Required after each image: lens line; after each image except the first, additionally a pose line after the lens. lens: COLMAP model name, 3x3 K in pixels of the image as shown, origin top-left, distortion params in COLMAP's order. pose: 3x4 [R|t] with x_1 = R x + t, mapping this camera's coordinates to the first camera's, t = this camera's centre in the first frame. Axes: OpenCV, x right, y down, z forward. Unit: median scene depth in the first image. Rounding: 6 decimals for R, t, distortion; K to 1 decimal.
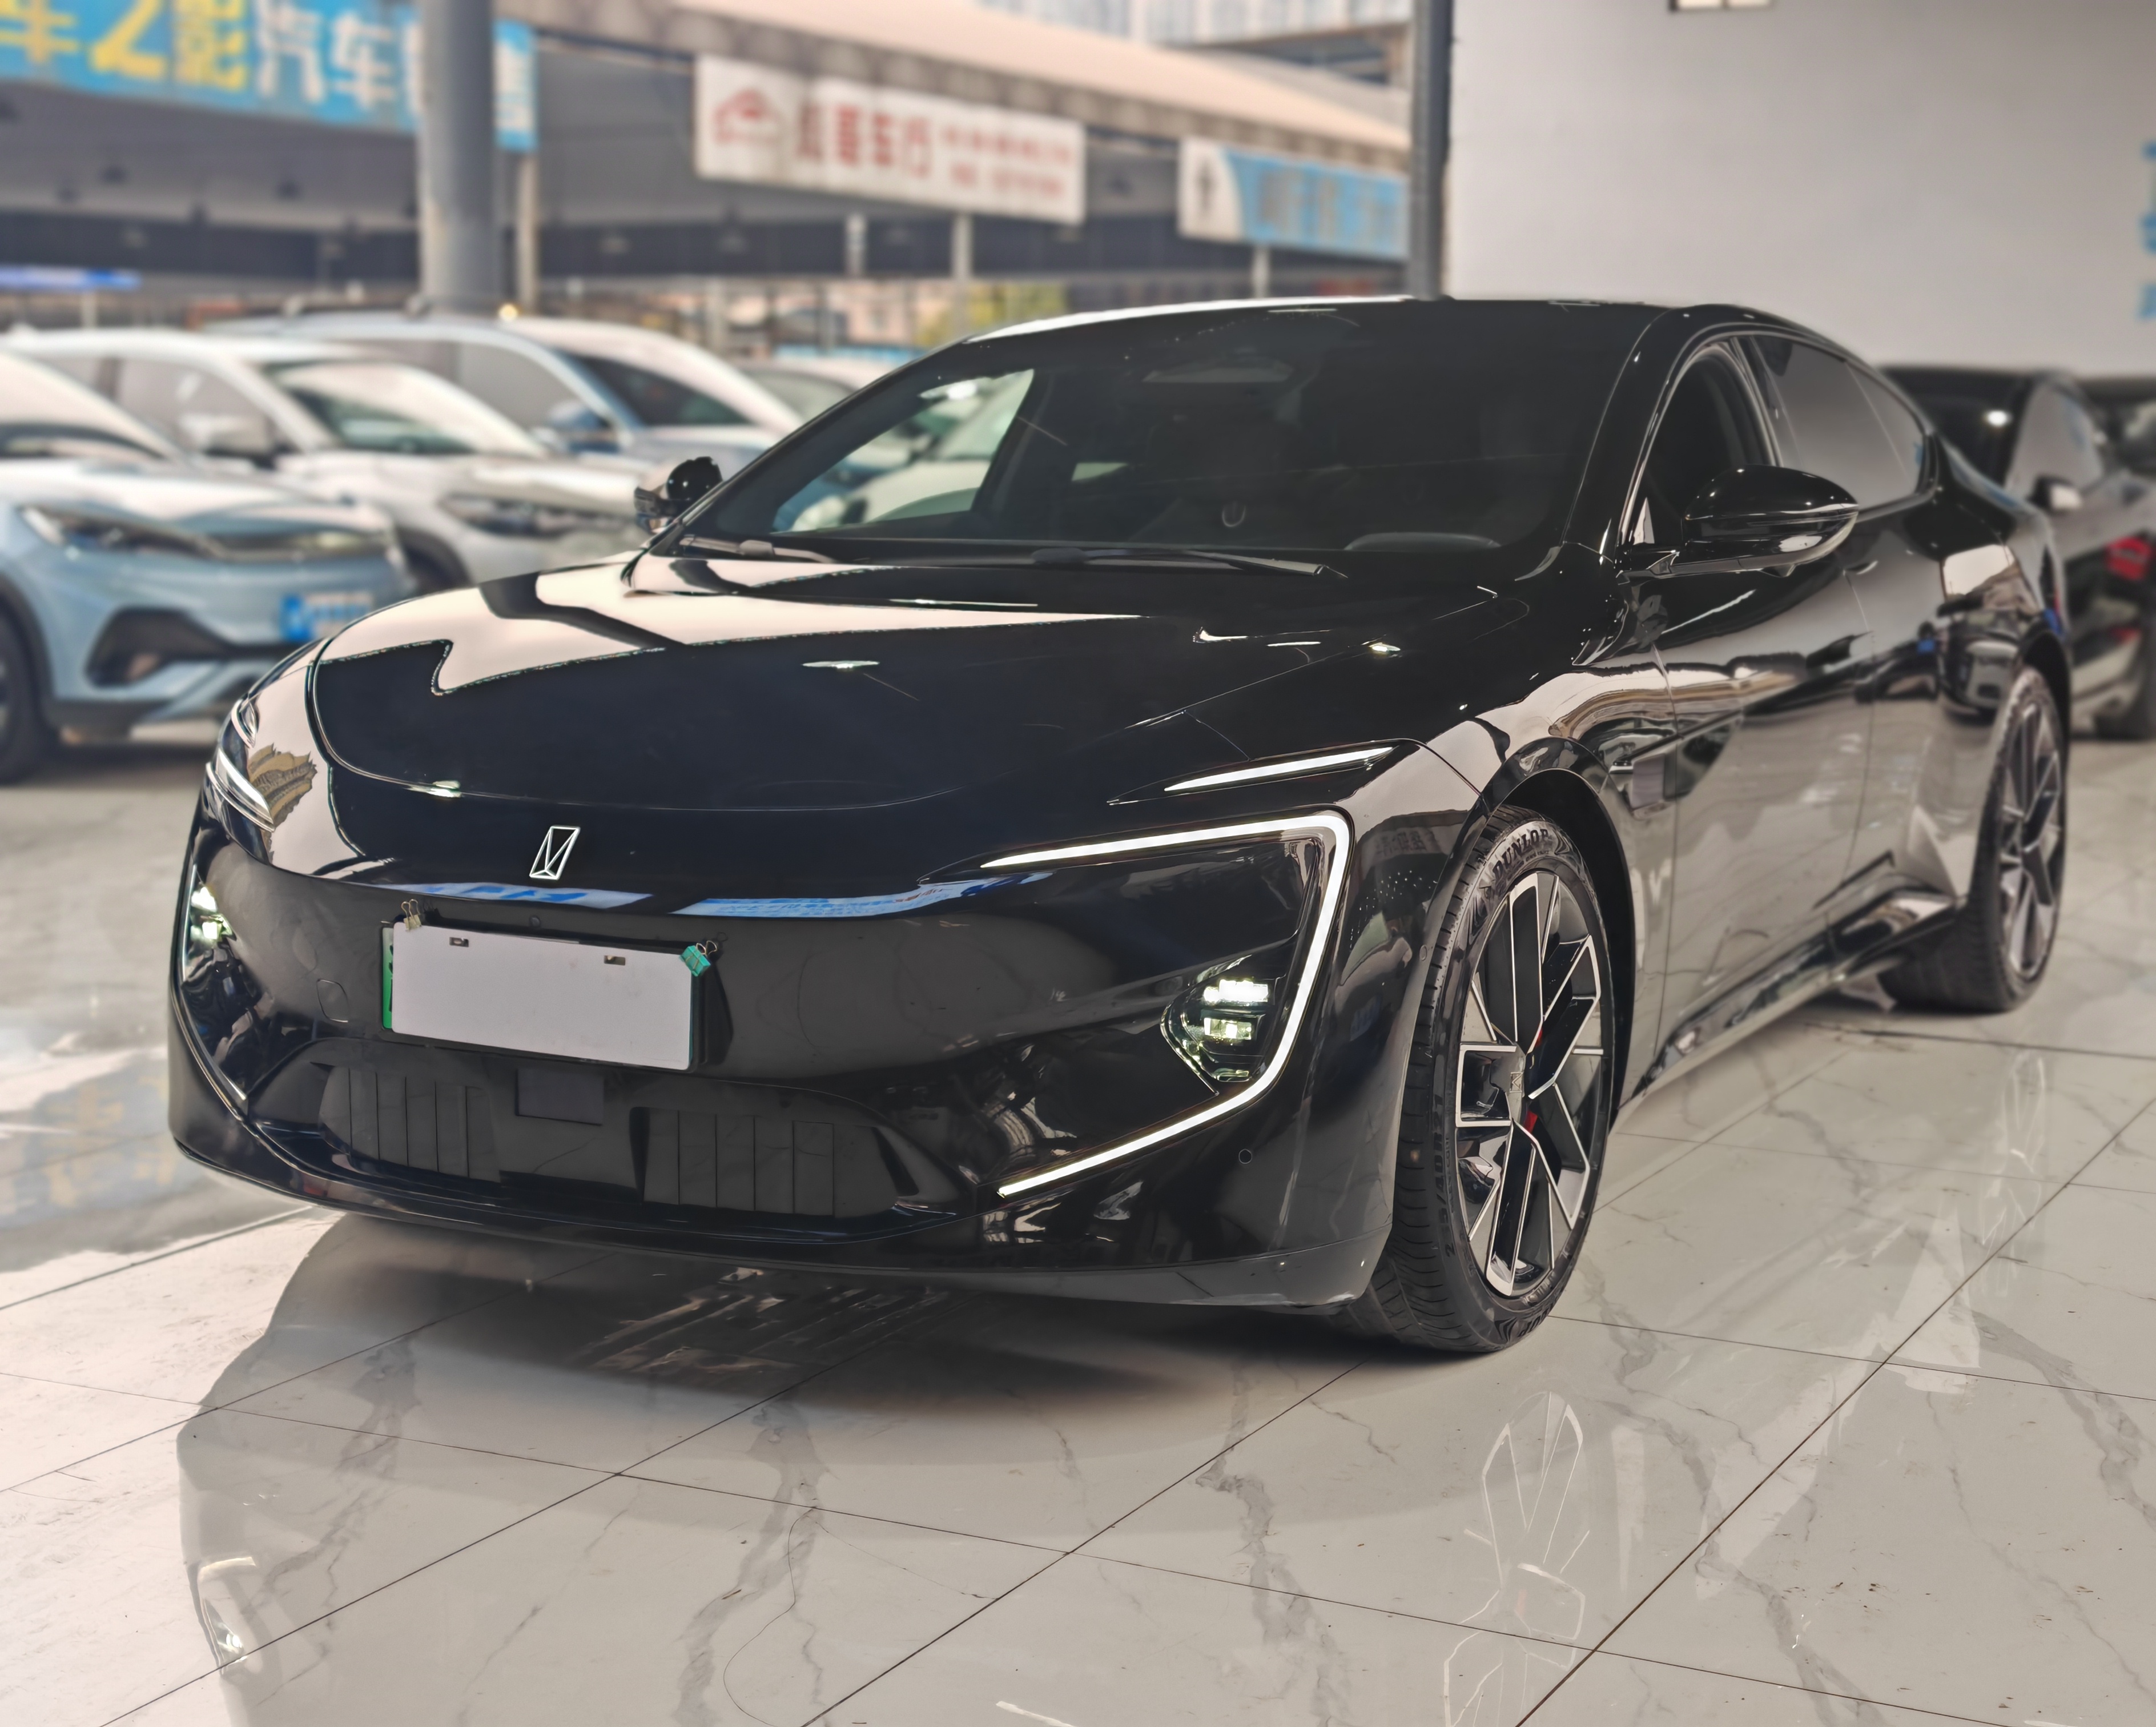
lens RADIAL K [[3436.5, 0, 1078.0], [0, 3436.5, 863.5], [0, 0, 1]] dist [0.064817, -0.044454]
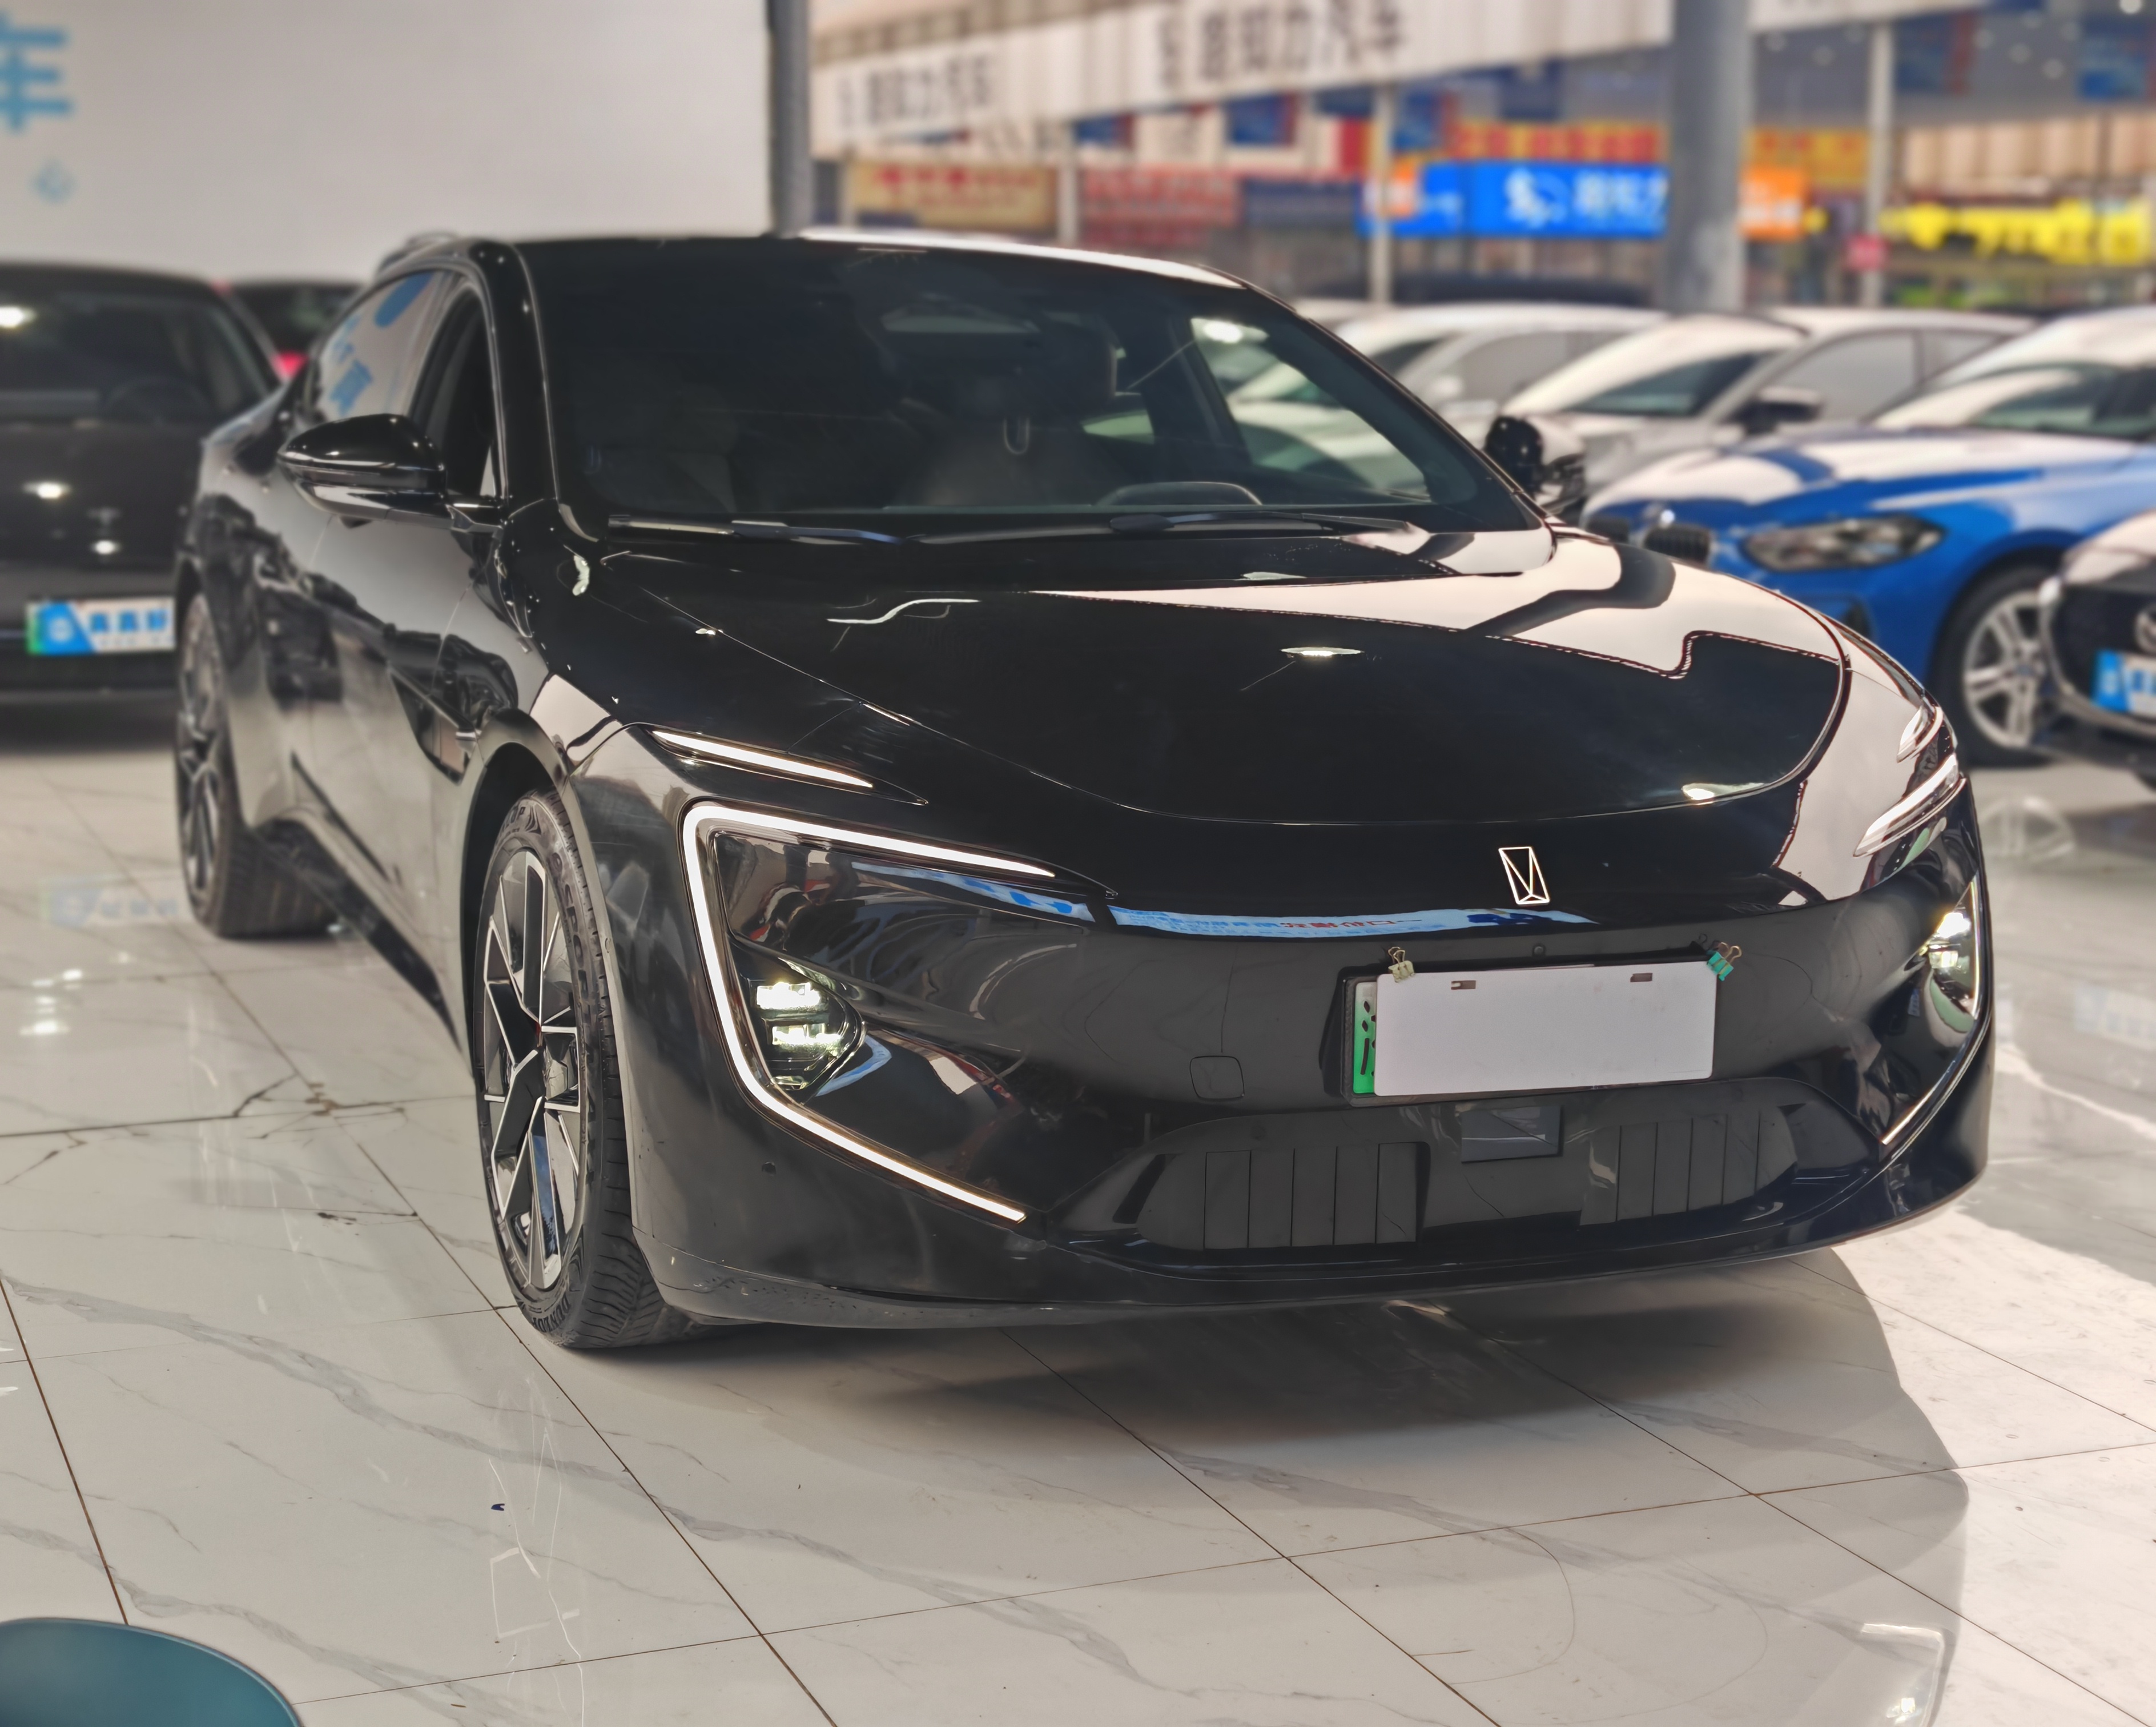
lens RADIAL K [[3436.5, 0, 1078.0], [0, 3436.5, 863.5], [0, 0, 1]] dist [0.064817, -0.044454]
pose [[0.656628, -0.116004, 0.745241, -0.930320], [0.083420, 0.993209, 0.081102, -0.092326], [-0.749588, 0.008914, 0.661845, 0.474977]]
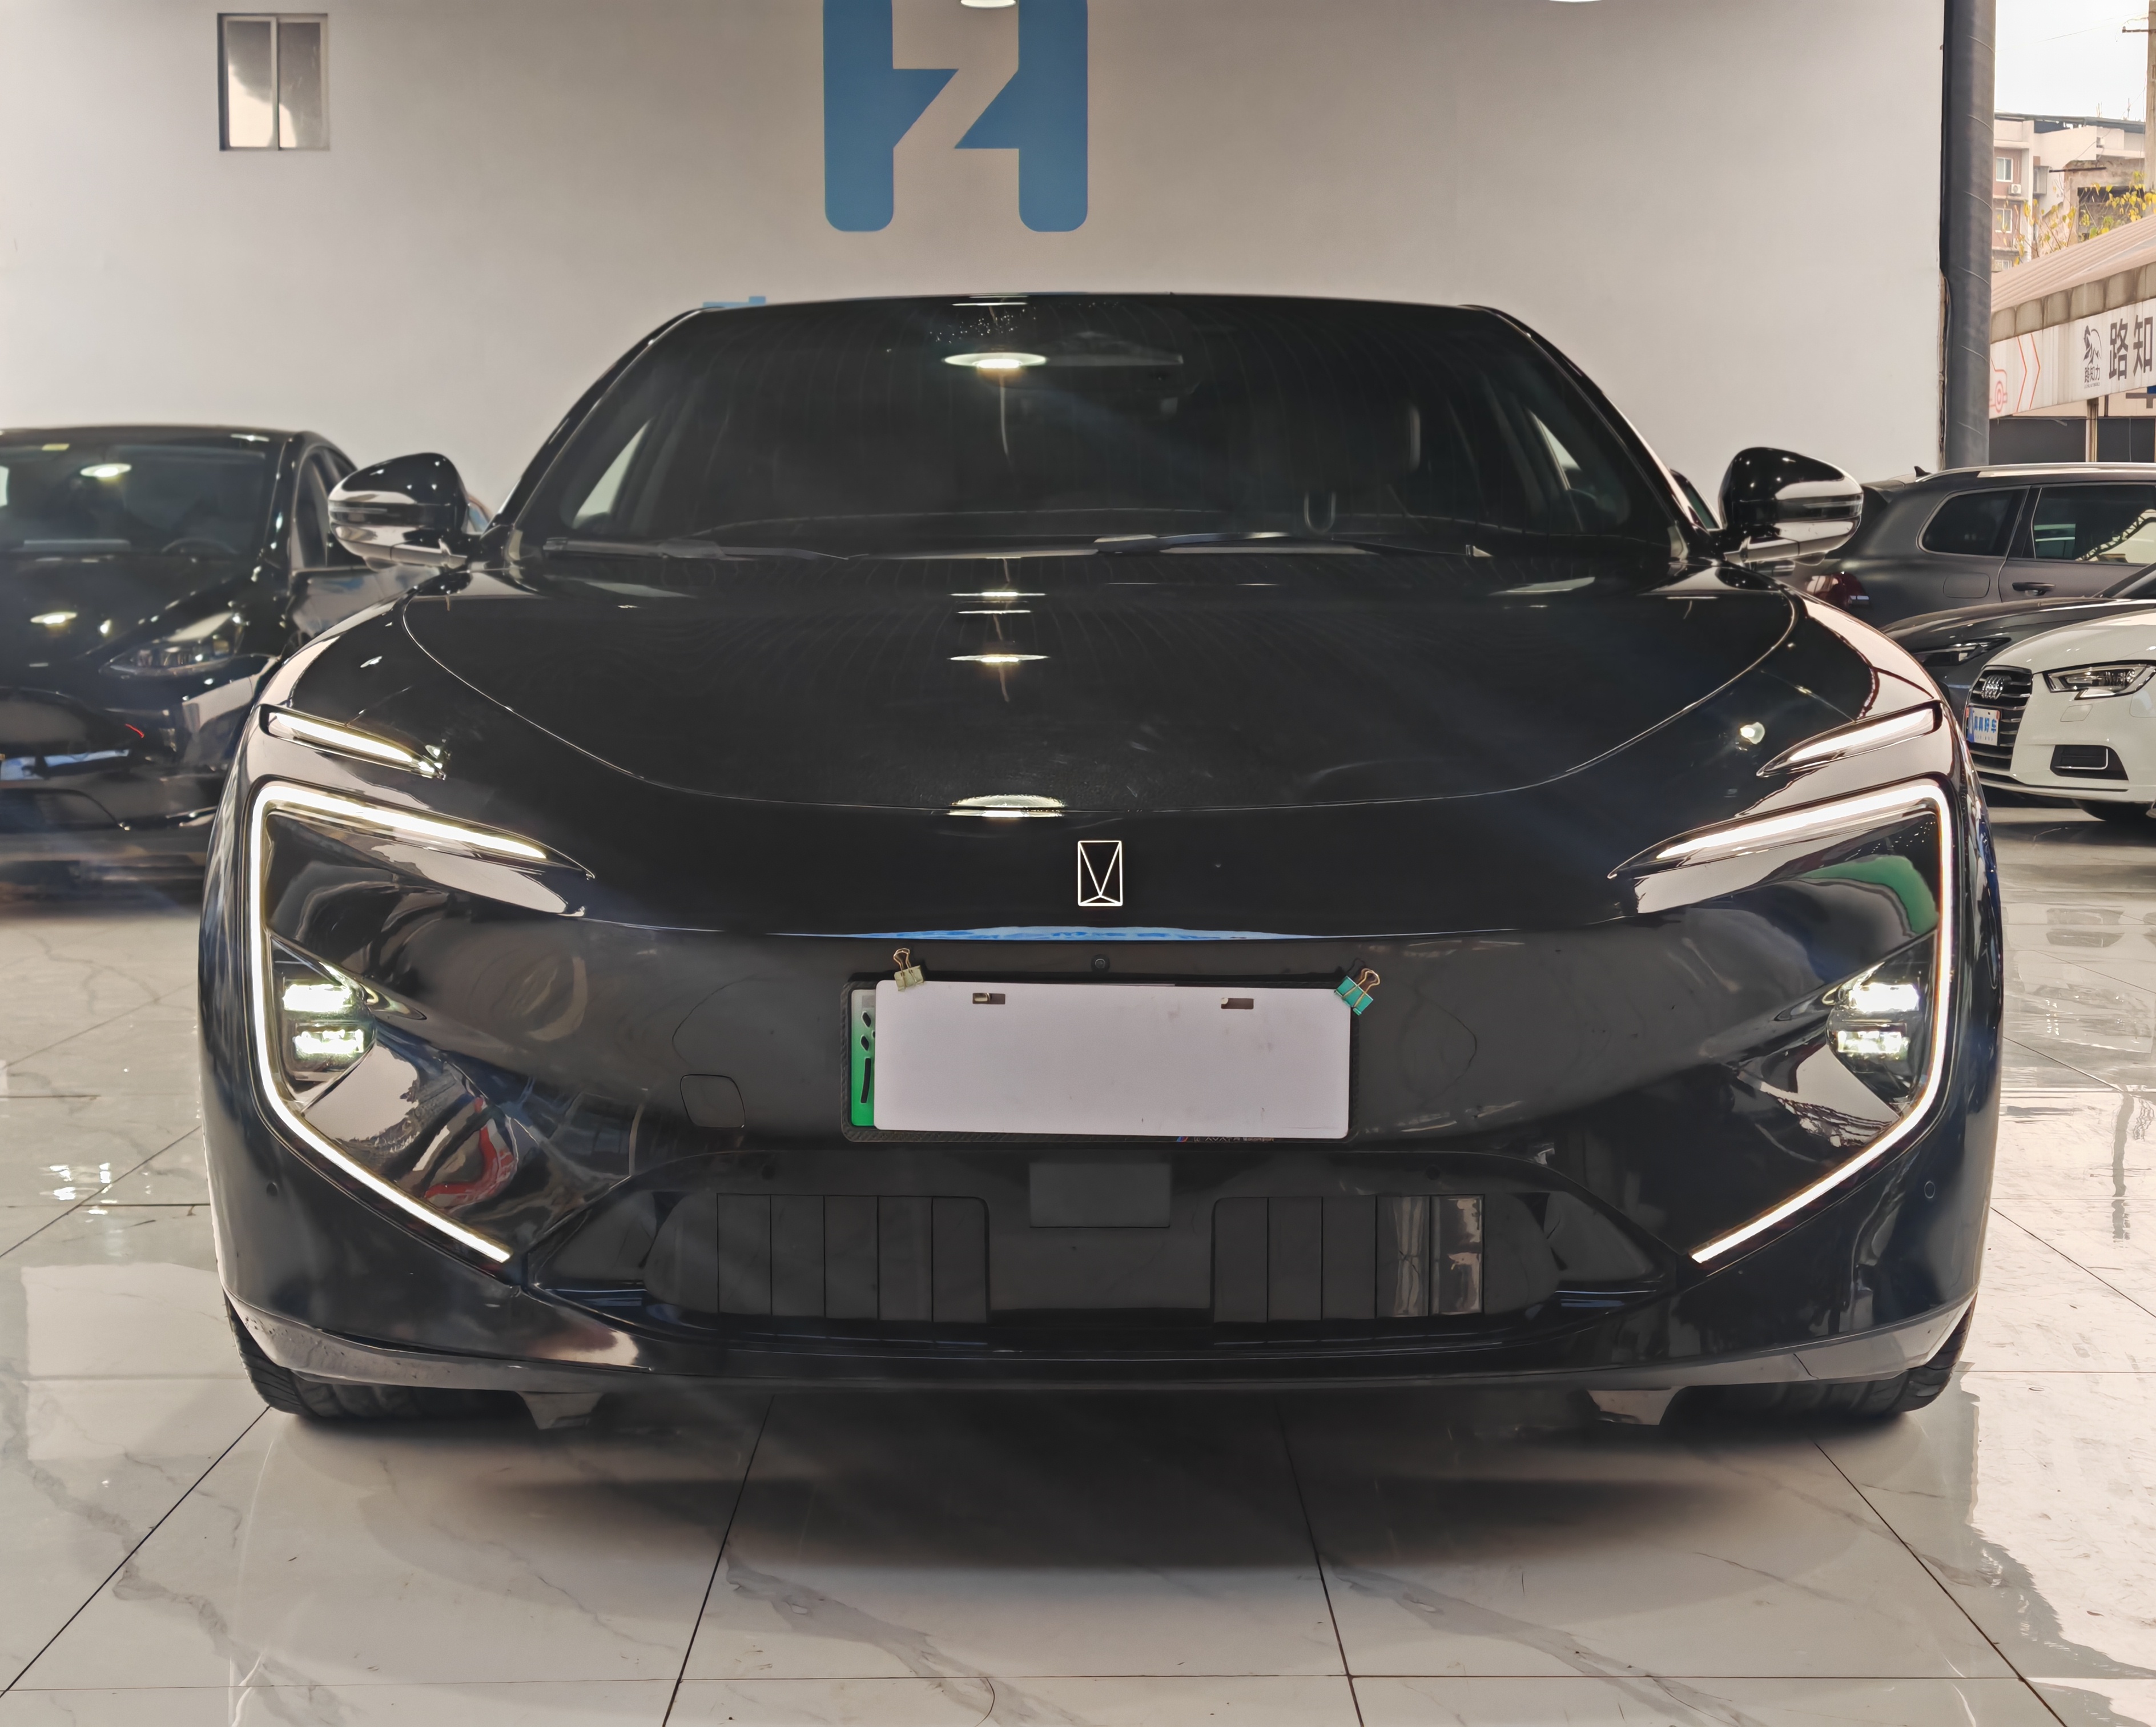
lens RADIAL K [[3436.5, 0, 1078.0], [0, 3436.5, 863.5], [0, 0, 1]] dist [0.064817, -0.044454]
pose [[0.887455, -0.040165, 0.459141, -0.507331], [0.063647, 0.997331, -0.035776, 0.021689], [-0.456479, 0.060973, 0.887643, 0.329627]]
